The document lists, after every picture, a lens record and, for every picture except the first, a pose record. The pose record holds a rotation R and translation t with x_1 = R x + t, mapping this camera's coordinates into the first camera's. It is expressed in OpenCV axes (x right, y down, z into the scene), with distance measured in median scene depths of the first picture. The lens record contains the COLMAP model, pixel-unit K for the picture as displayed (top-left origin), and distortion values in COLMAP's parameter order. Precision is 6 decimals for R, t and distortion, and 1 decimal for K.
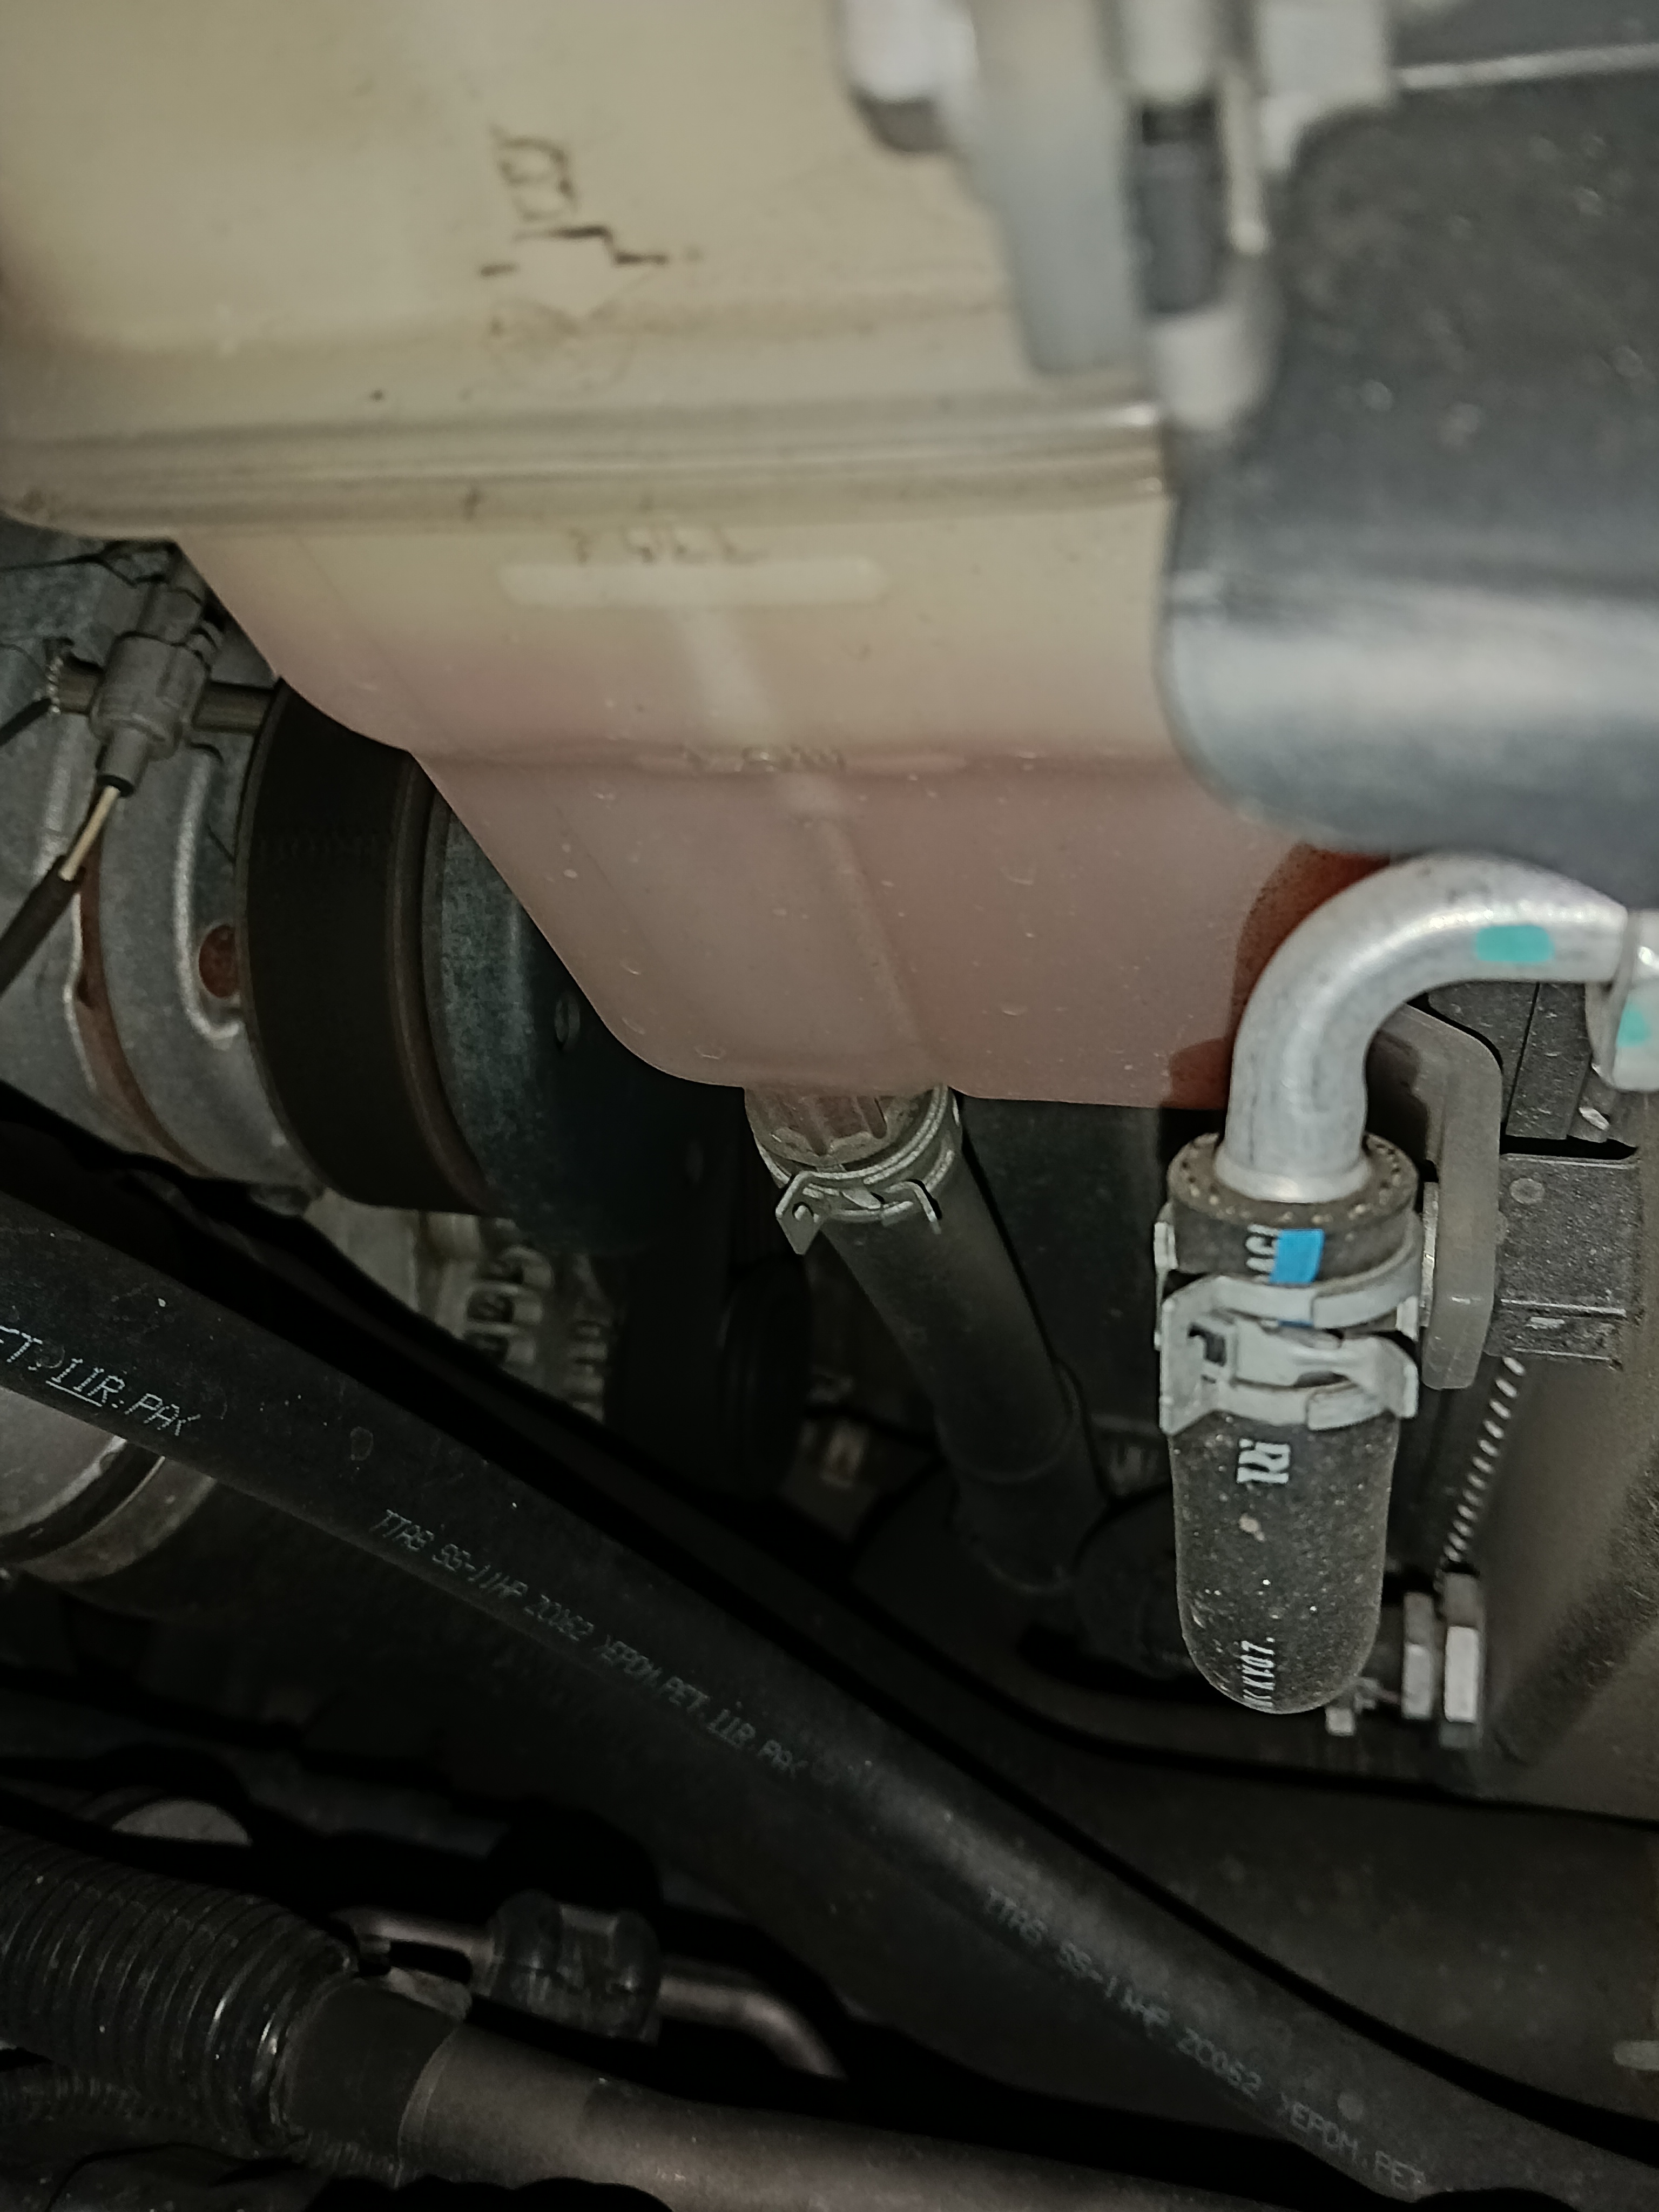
lens RADIAL K [[1871.7, 0, 828.5], [0, 1871.7, 1110.5], [0, 0, 1]] dist [0.068949, -0.241267]
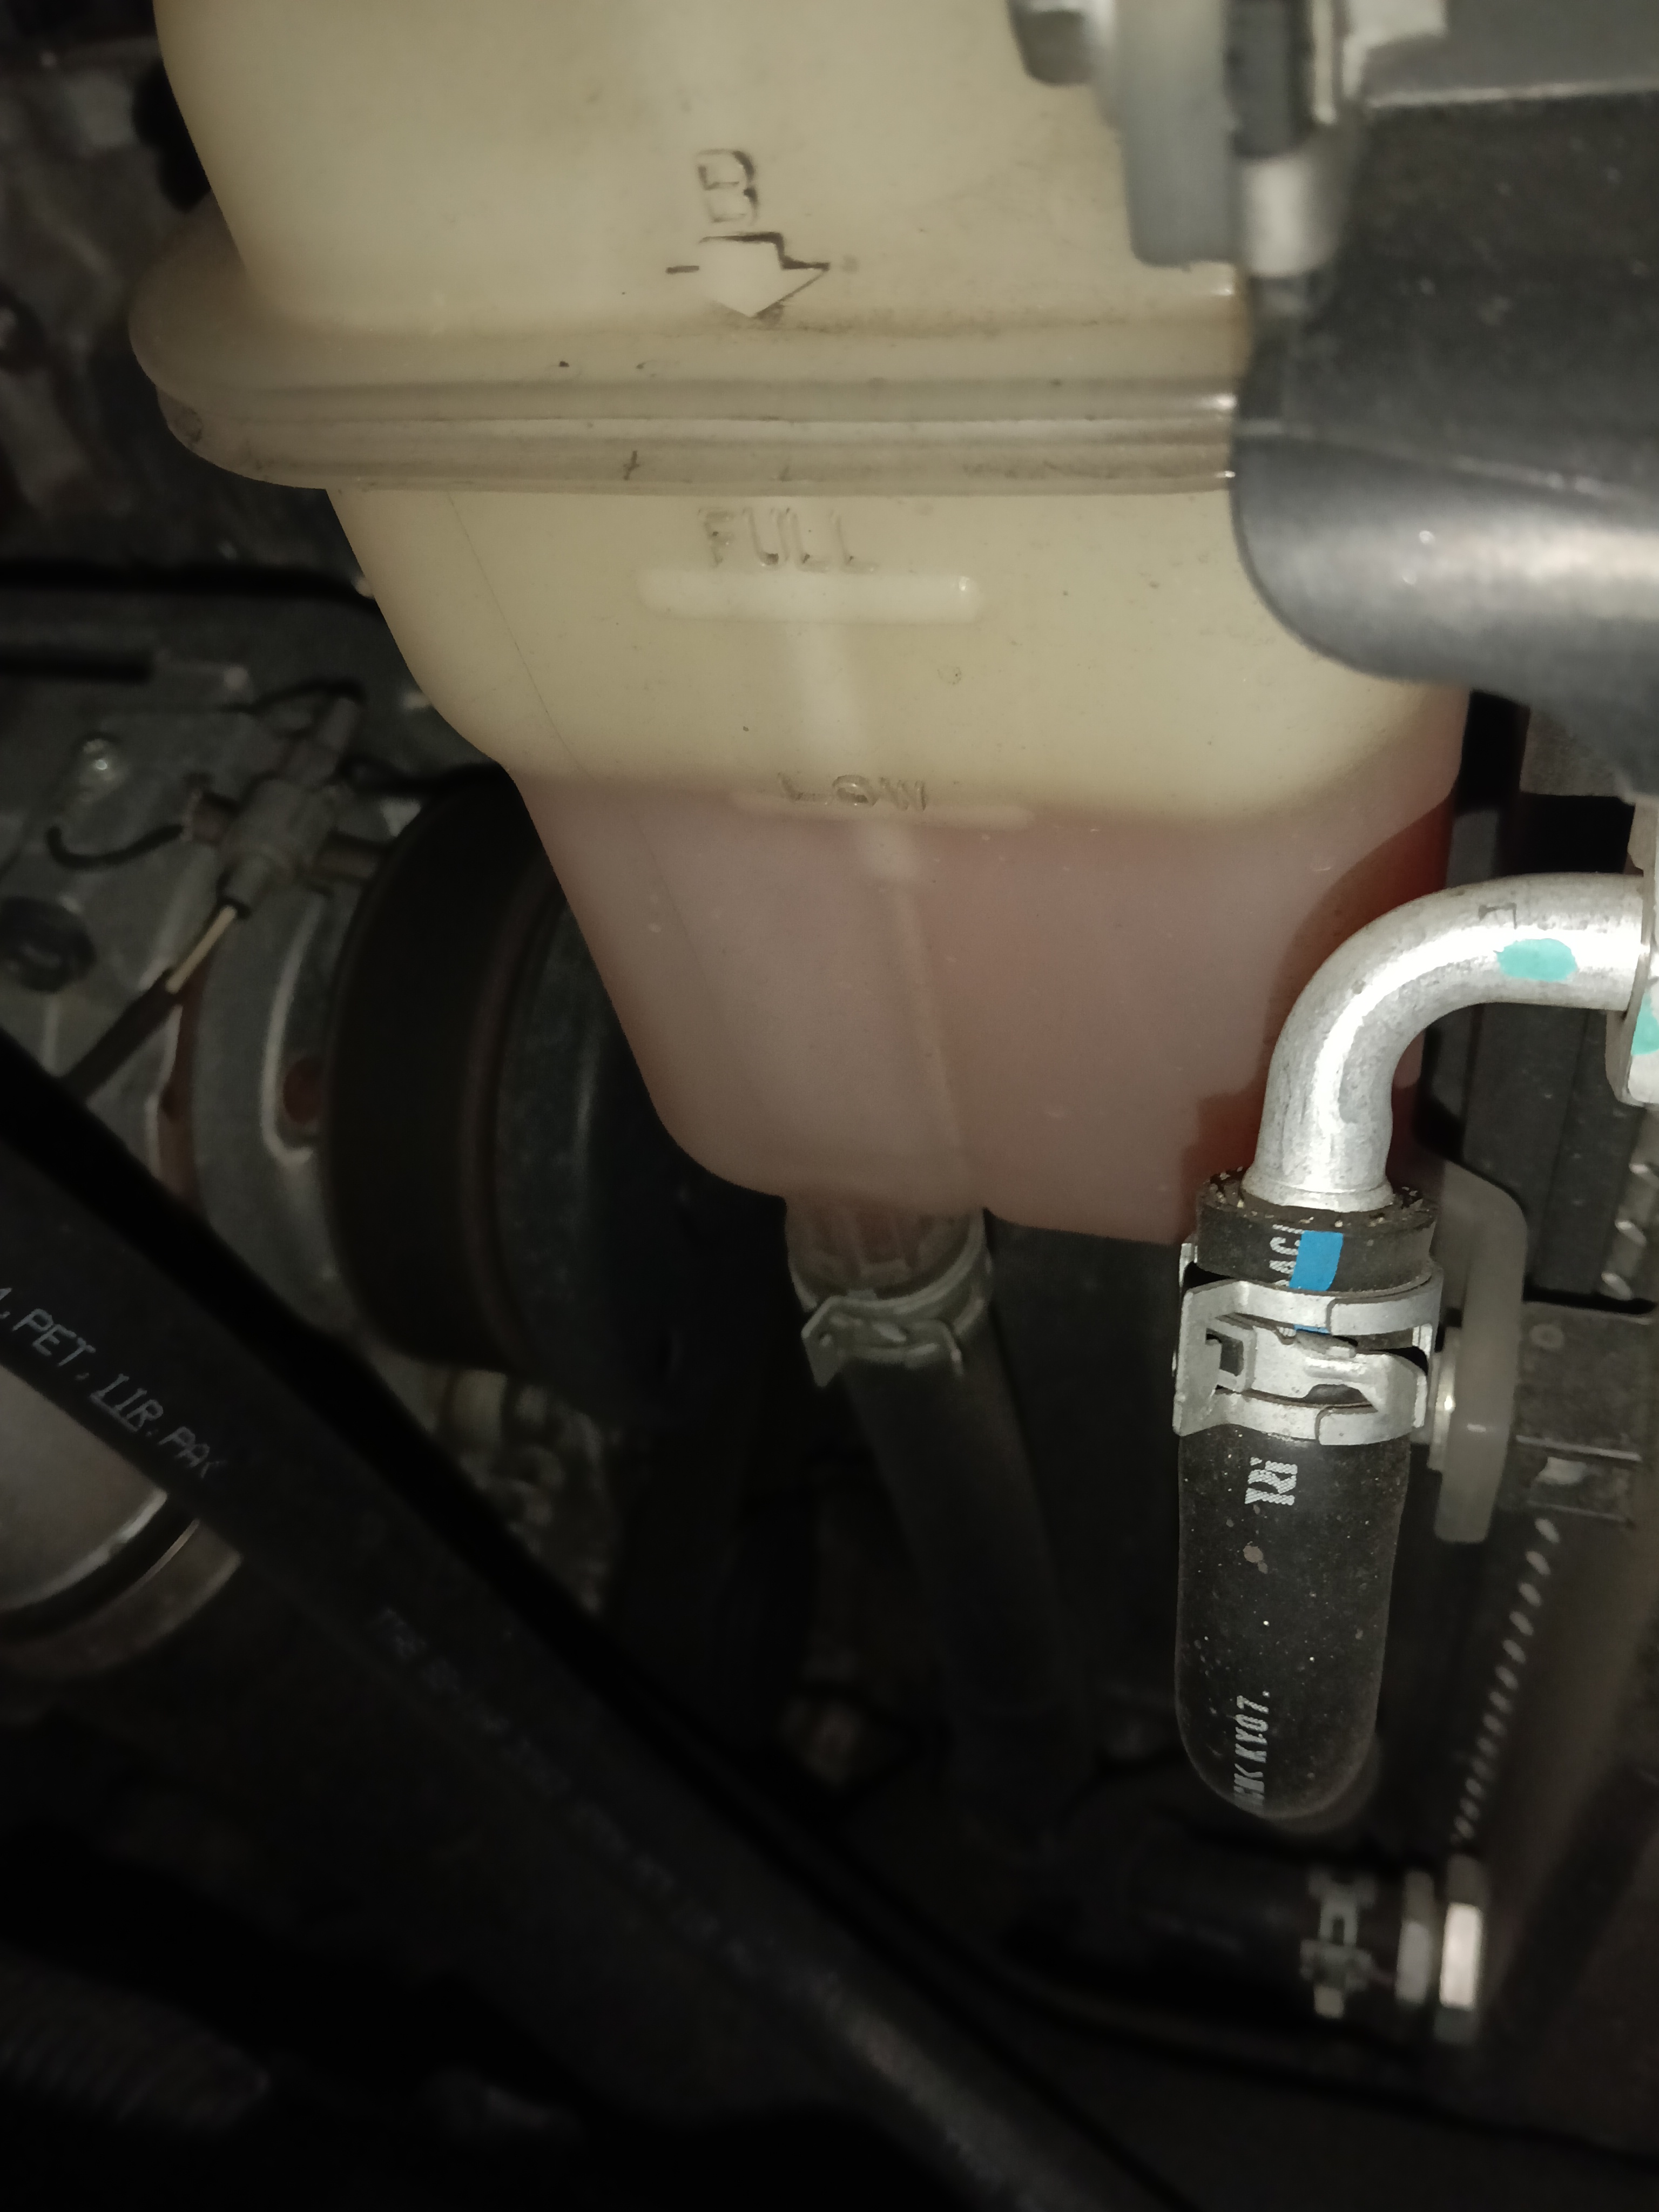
lens RADIAL K [[1855.8, 0, 827.2], [0, 1855.8, 1102.3], [0, 0, 1]] dist [0.088810, -0.260585]
pose [[0.993913, 0.105390, -0.032094, 0.004189], [-0.109536, 0.976518, -0.185512, 0.204702], [0.011789, 0.187898, 0.982118, -0.030737]]
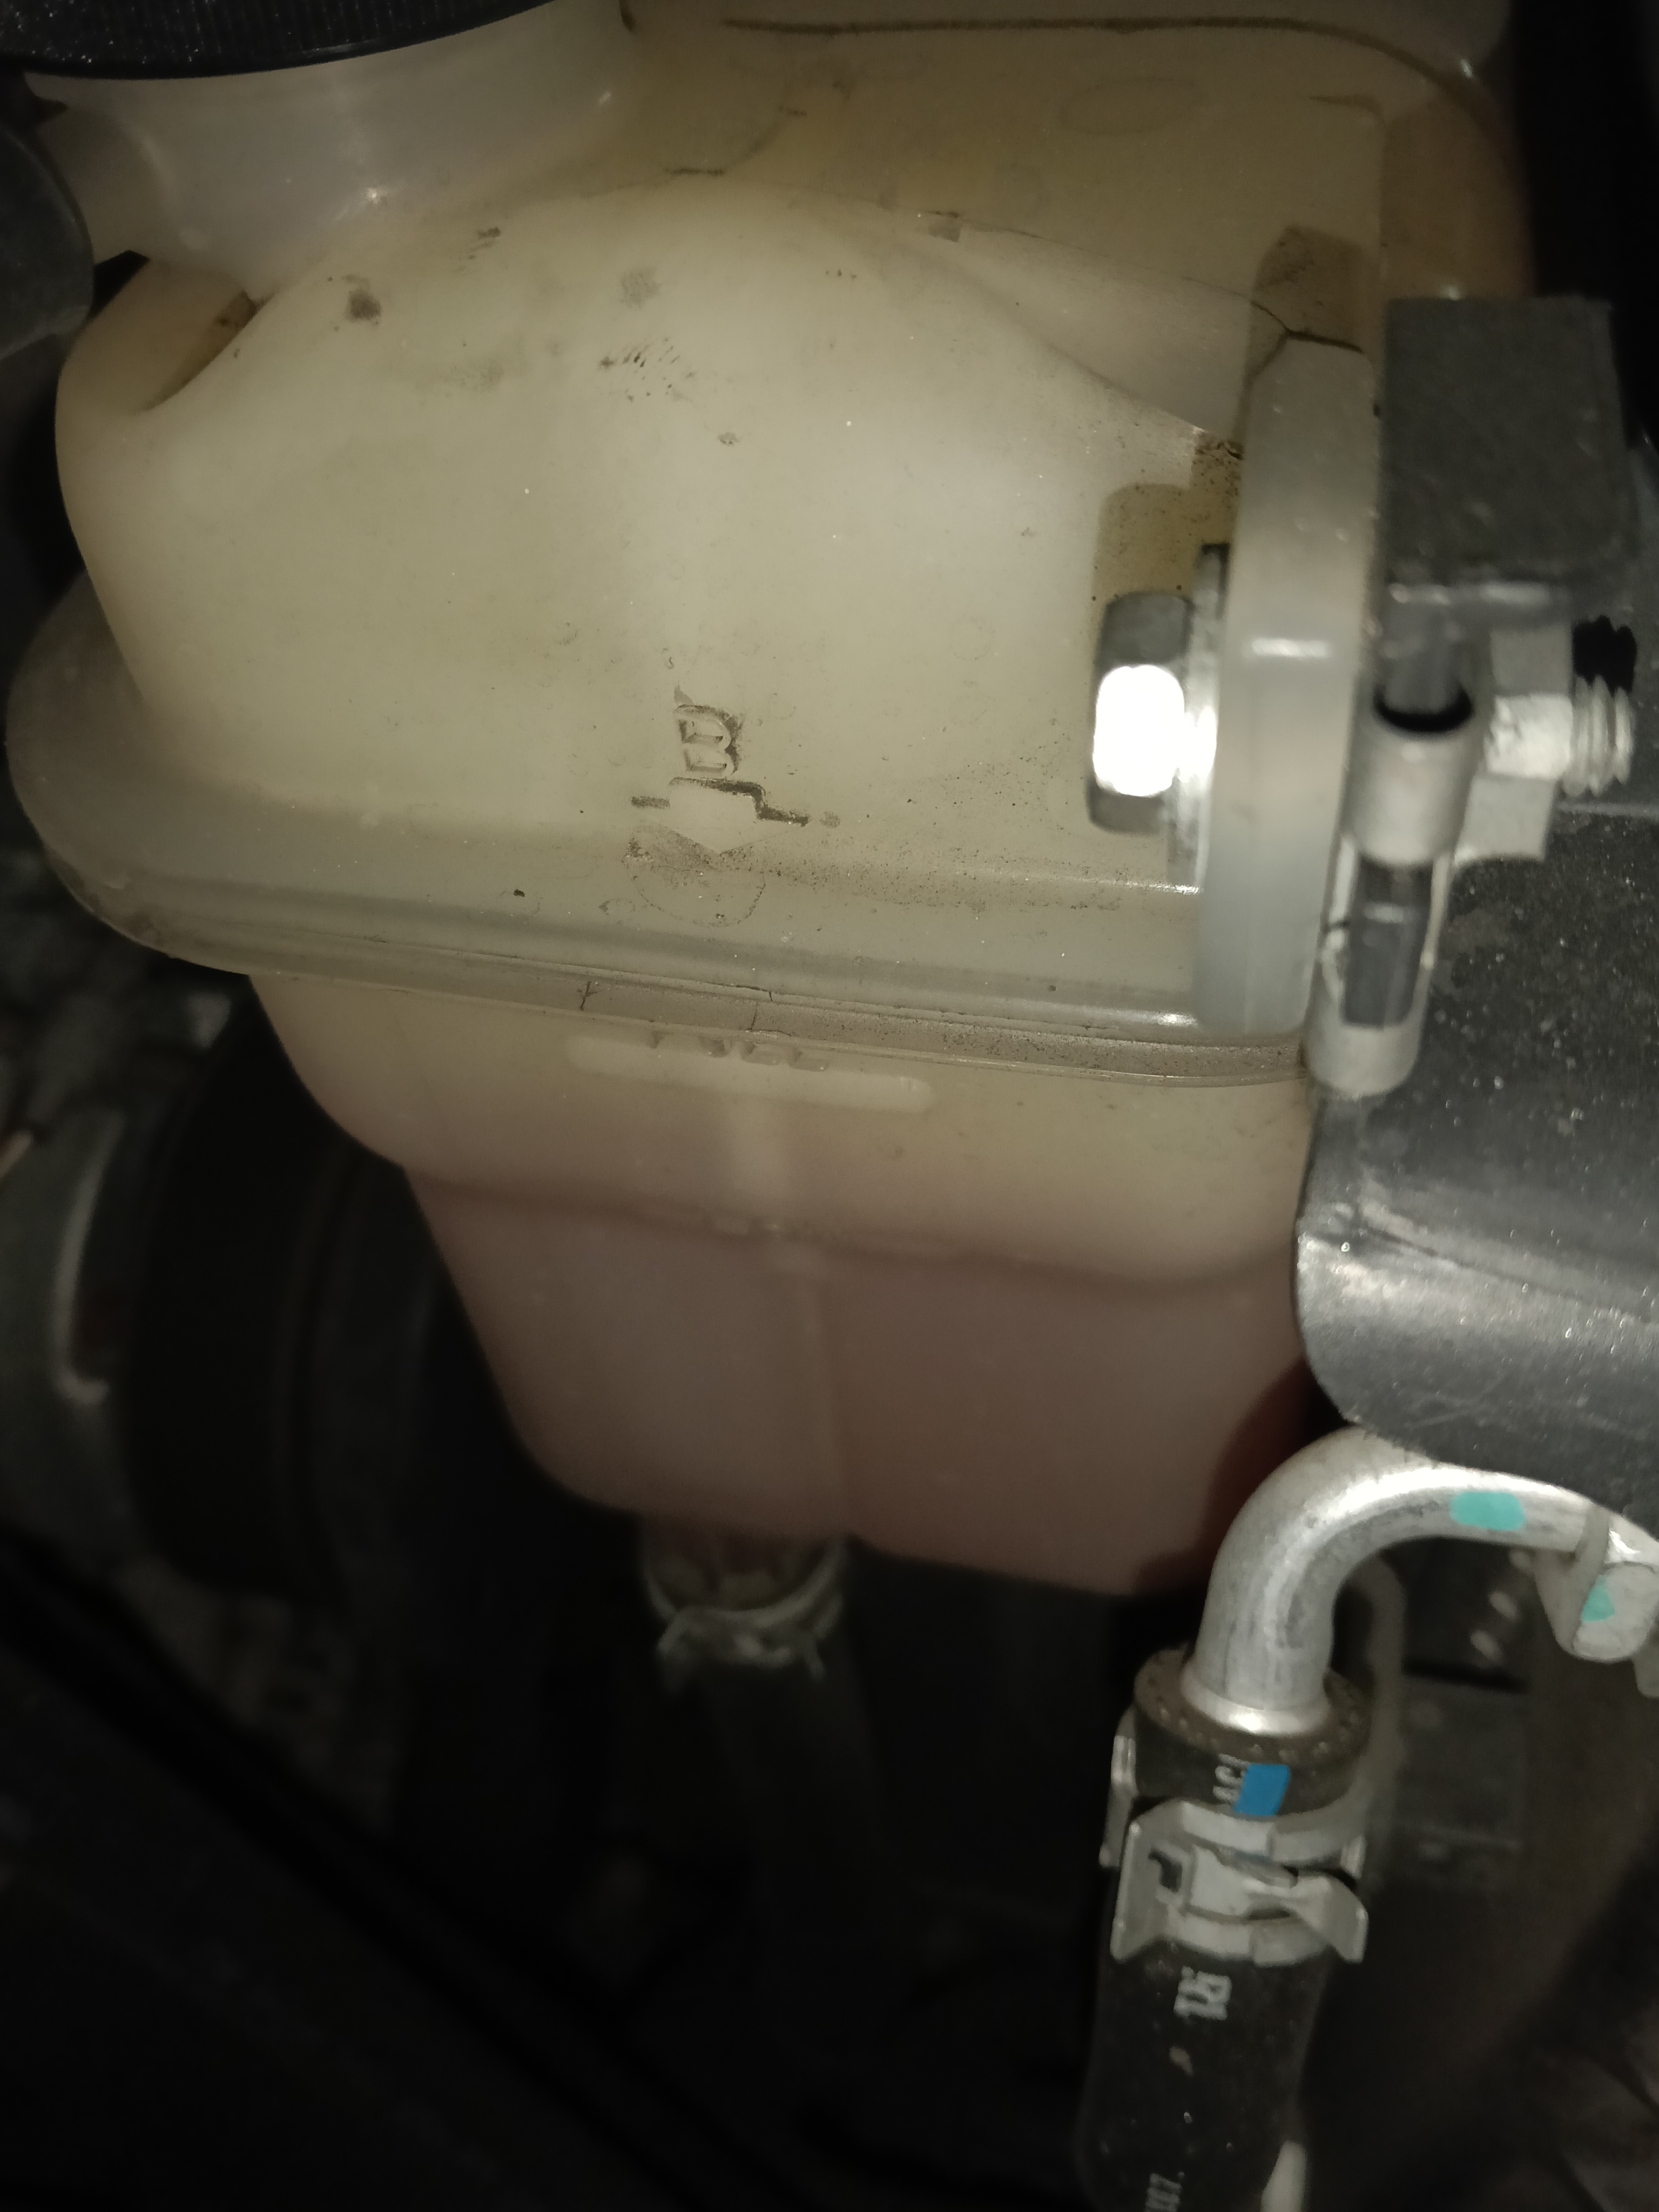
lens RADIAL K [[1890.4, 0, 829.5], [0, 1890.4, 1103.9], [0, 0, 1]] dist [0.062029, -0.239192]
pose [[0.987898, 0.125309, 0.091403, -0.117979], [-0.103864, 0.972134, -0.210163, -0.041733], [-0.115191, 0.198126, 0.973384, -0.046966]]
